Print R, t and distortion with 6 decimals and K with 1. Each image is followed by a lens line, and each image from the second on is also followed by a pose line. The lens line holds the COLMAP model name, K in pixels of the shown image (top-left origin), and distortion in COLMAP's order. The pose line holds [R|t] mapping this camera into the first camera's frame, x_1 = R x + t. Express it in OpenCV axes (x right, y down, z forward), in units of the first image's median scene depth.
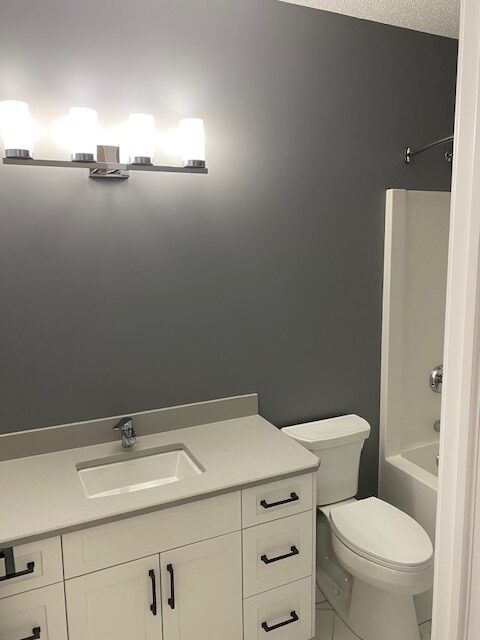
lens RADIAL K [[493.2, 0, 238.5], [0, 493.2, 324.4], [0, 0, 1]] dist [0.048676, -0.016938]
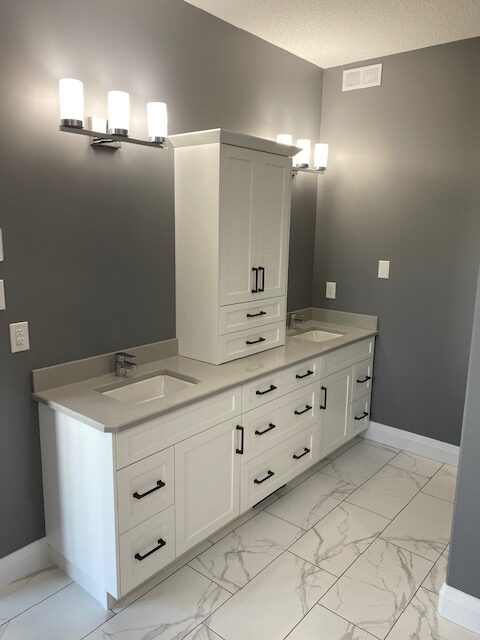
lens RADIAL K [[493.2, 0, 242.7], [0, 493.2, 316.1], [0, 0, 1]] dist [0.048676, -0.016938]
pose [[0.895827, -0.065689, 0.439522, -0.486213], [0.045131, 0.997349, 0.057075, 0.047662], [-0.442106, -0.031293, 0.896417, -0.193754]]
